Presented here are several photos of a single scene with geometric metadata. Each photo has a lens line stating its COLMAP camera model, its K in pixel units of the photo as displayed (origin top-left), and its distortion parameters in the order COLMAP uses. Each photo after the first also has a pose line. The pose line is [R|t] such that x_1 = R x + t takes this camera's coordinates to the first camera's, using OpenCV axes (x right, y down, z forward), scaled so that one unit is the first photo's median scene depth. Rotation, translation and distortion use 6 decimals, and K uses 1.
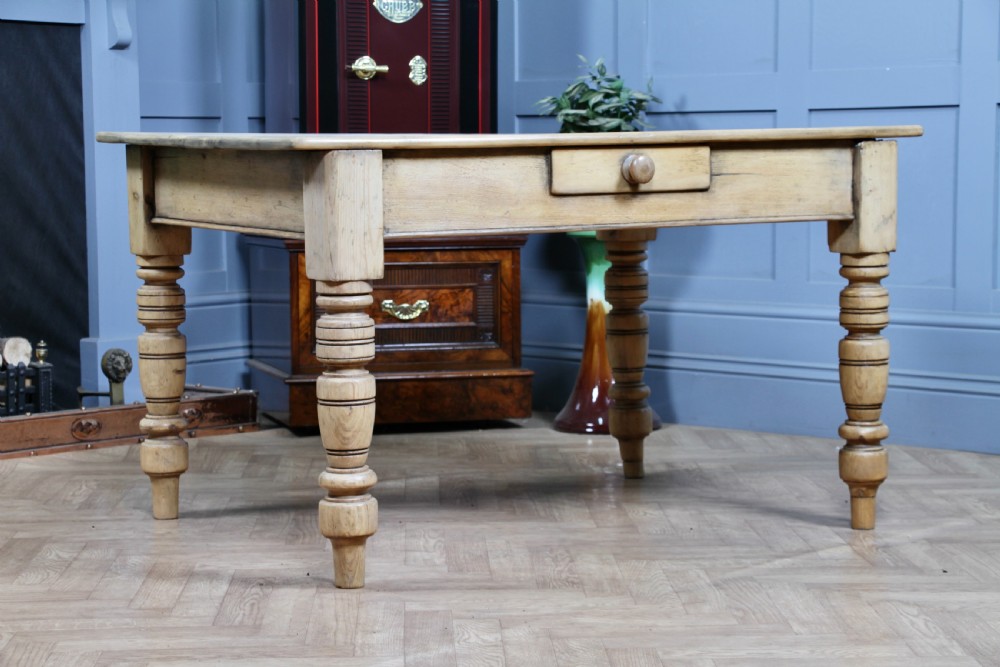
lens RADIAL K [[2251.0, 0, 501.3], [0, 2251.0, 351.2], [0, 0, 1]] dist [0.326841, 0.649011]
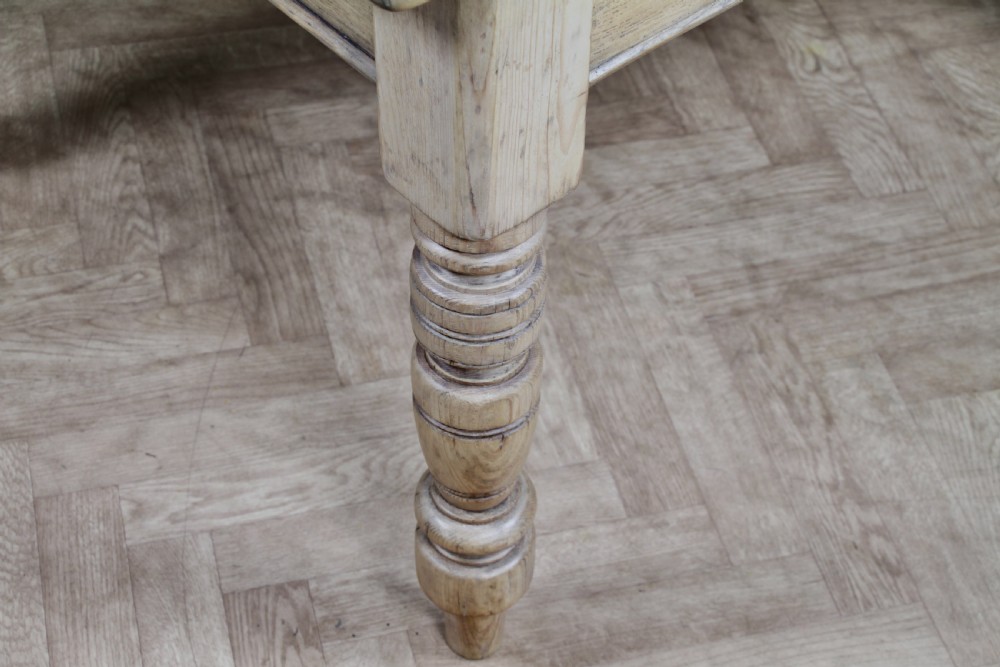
lens RADIAL K [[2012.6, 0, 501.2], [0, 2012.6, 336.0], [0, 0, 1]] dist [0.225643, 0.473916]
pose [[0.978607, -0.126090, 0.162574, -0.115879], [-0.006705, 0.770227, 0.637735, -0.219530], [-0.205631, -0.625182, 0.752903, 0.636919]]
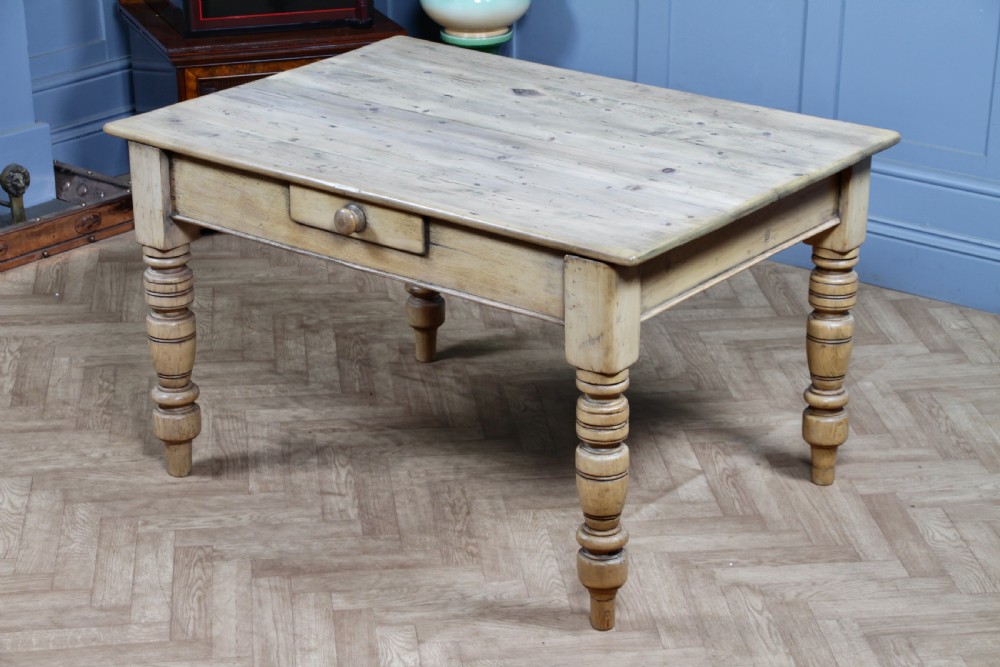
lens RADIAL K [[2278.4, 0, 500.4], [0, 2278.4, 347.7], [0, 0, 1]] dist [0.340851, 0.711796]
pose [[0.997020, -0.019702, 0.074591, -0.036438], [-0.002440, 0.958307, 0.285729, -0.308526], [-0.077110, -0.285059, 0.955403, -0.090173]]
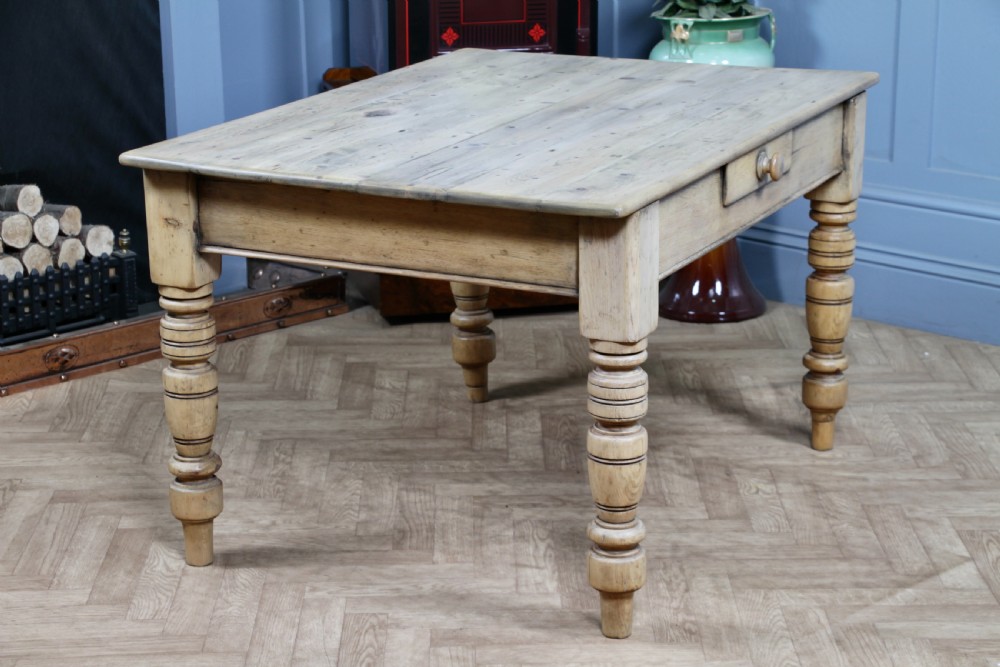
lens RADIAL K [[2374.2, 0, 512.9], [0, 2374.2, 353.7], [0, 0, 1]] dist [0.382499, 0.483213]
pose [[0.999791, 0.005146, -0.019788, -0.023376], [-0.001415, 0.982906, 0.184103, -0.190294], [0.020397, -0.184036, 0.982708, -0.001666]]
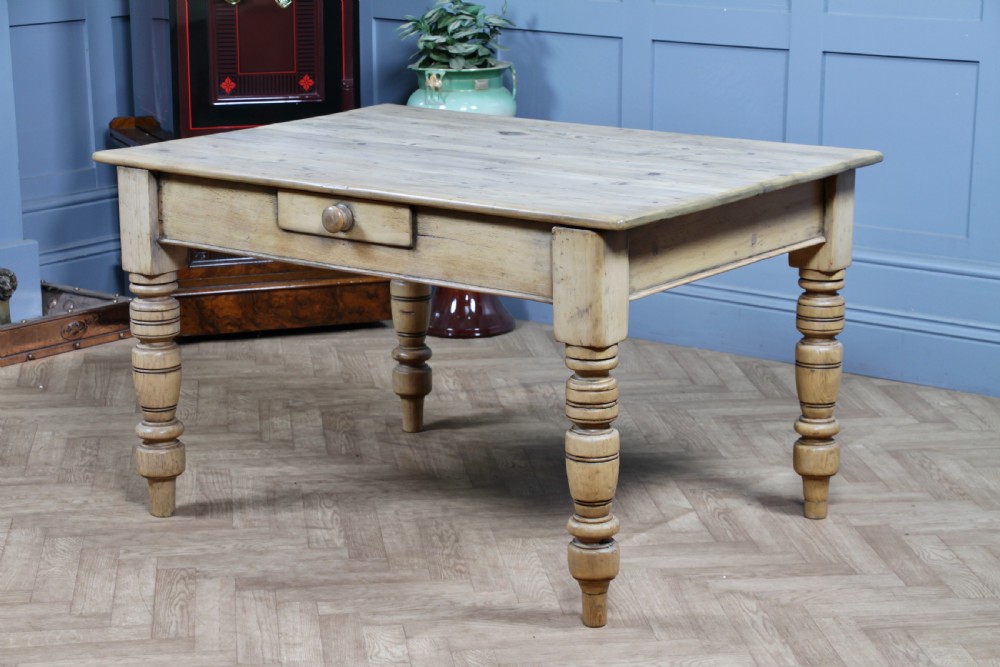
lens RADIAL K [[2286.2, 0, 500.8], [0, 2286.2, 354.3], [0, 0, 1]] dist [0.340546, 0.712796]
pose [[0.996349, -0.014473, 0.084143, -0.040609], [0.002022, 0.989251, 0.146212, -0.161551], [-0.085355, -0.145508, 0.985668, -0.120531]]
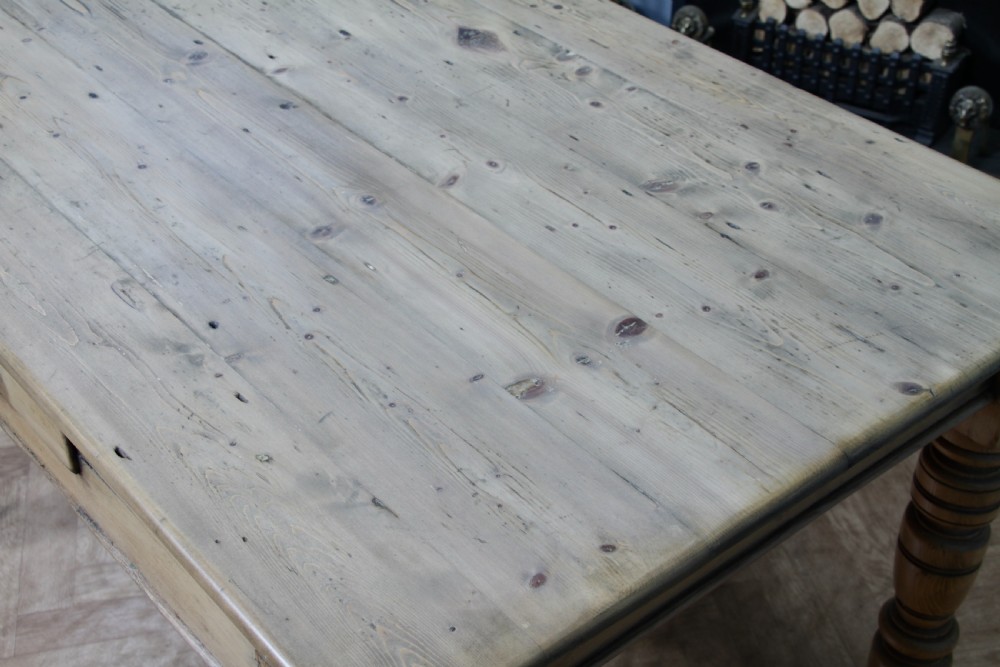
lens RADIAL K [[1405.6, 0, 496.1], [0, 1405.6, 334.2], [0, 0, 1]] dist [-0.010978, 0.432924]
pose [[0.990290, 0.097132, -0.099458, 0.119660], [-0.030997, 0.851684, 0.523138, -0.243297], [0.135520, -0.514975, 0.846425, 0.659229]]
